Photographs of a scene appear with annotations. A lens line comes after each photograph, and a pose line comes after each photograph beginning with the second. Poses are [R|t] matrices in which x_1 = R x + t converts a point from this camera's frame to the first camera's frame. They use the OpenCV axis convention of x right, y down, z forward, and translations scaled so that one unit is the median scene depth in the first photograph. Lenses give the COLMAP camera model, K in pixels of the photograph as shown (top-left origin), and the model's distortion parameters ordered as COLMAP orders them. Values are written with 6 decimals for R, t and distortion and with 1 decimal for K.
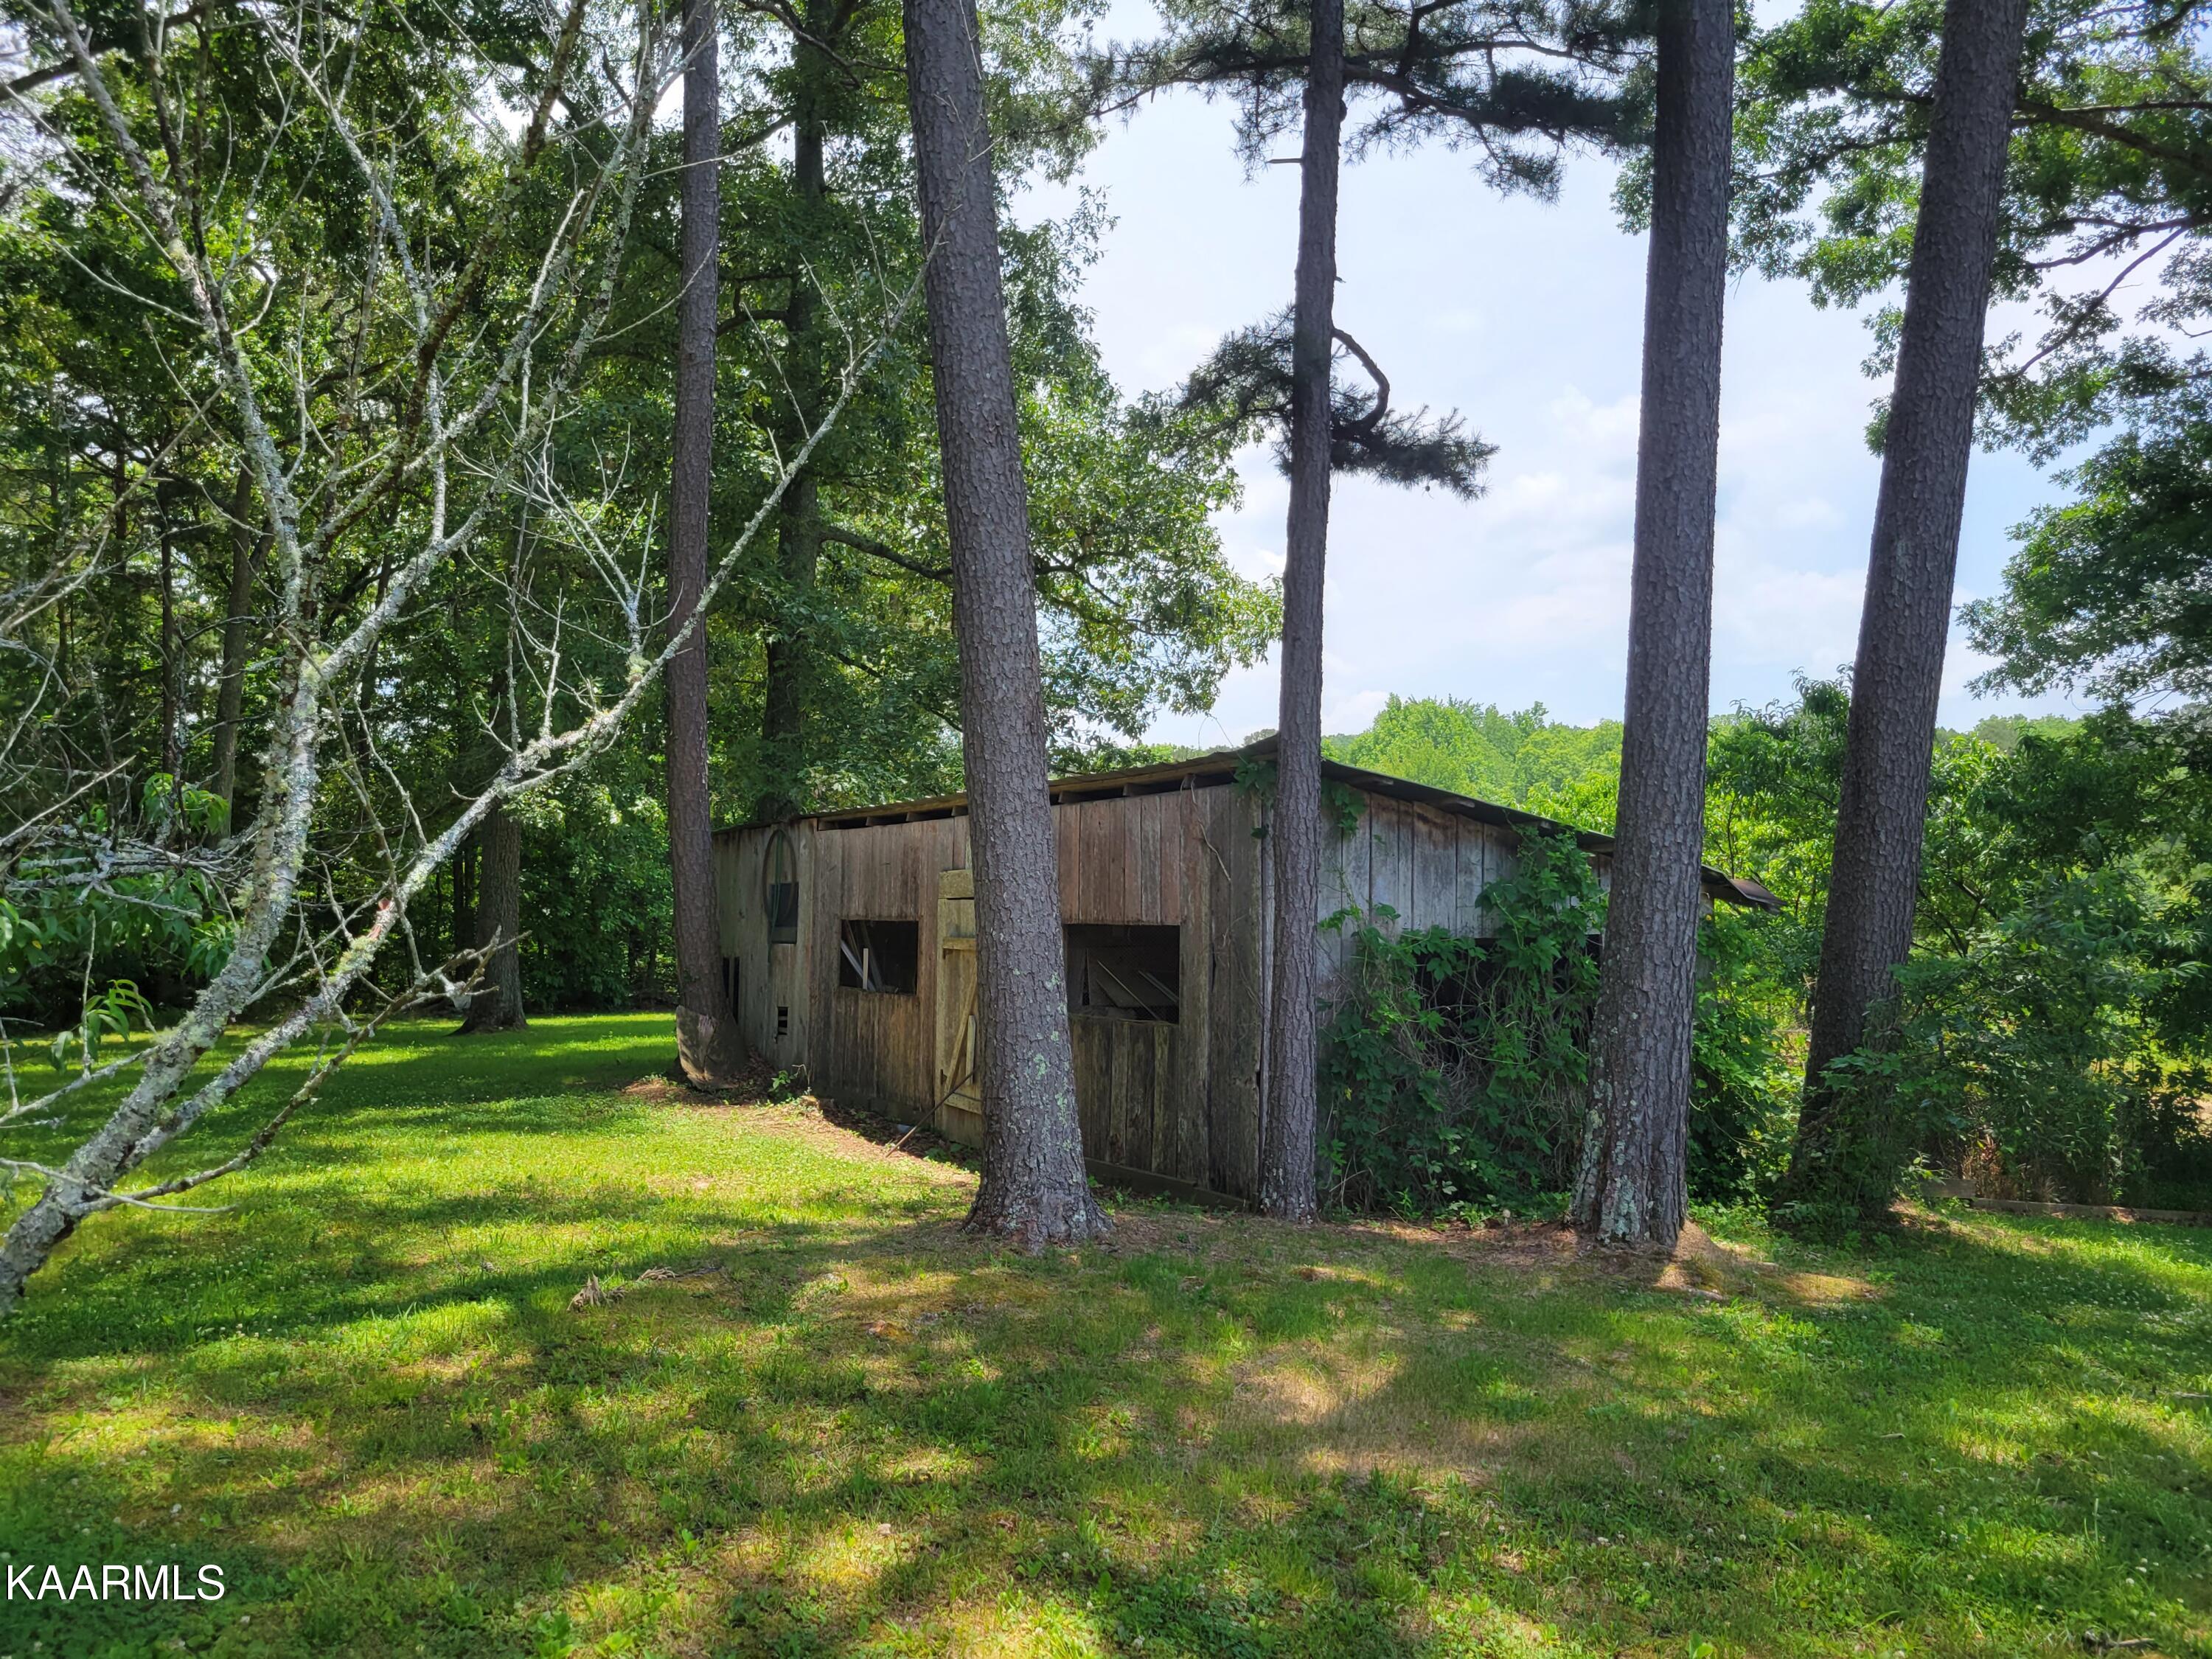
lens RADIAL K [[1667.1, 0, 1110.4], [0, 1667.1, 841.8], [0, 0, 1]] dist [0.051032, -0.031738]
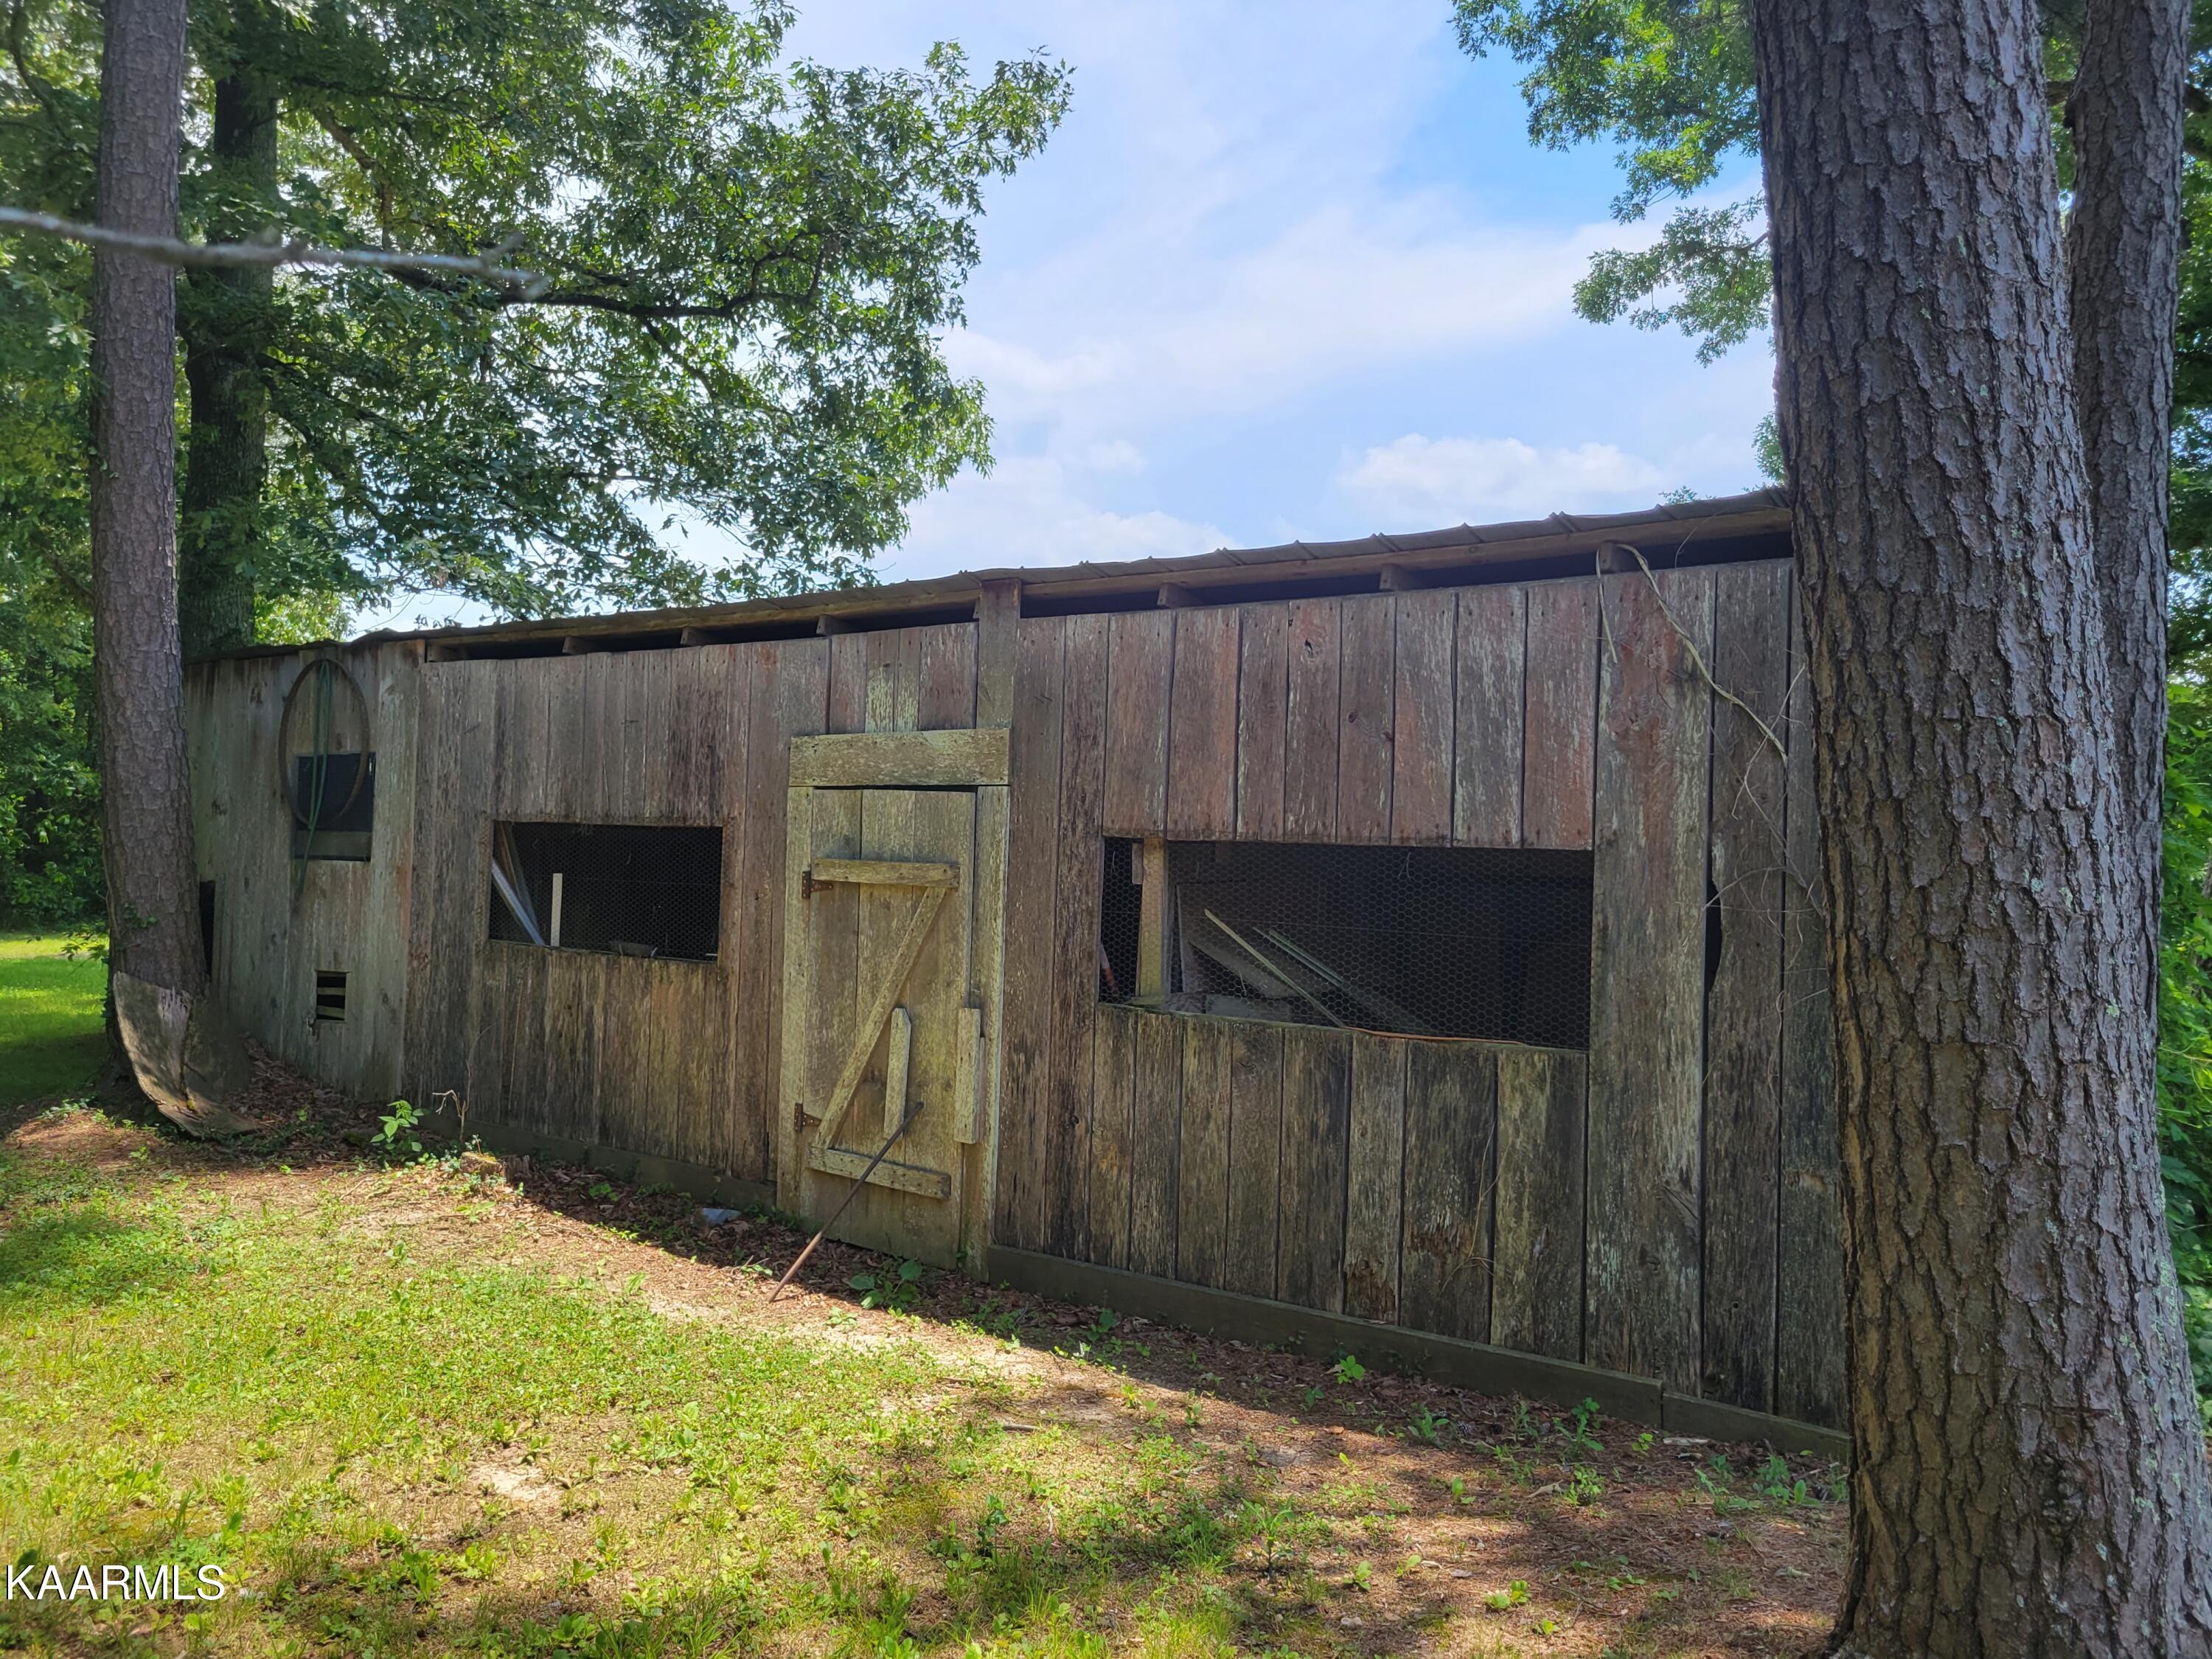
lens RADIAL K [[1667.1, 0, 1100.8], [0, 1667.1, 826.4], [0, 0, 1]] dist [0.051032, -0.031738]
pose [[0.922802, 0.018284, 0.384840, -0.202693], [-0.035789, 0.998622, 0.038373, 0.020965], [-0.383608, -0.049184, 0.922185, 0.433147]]
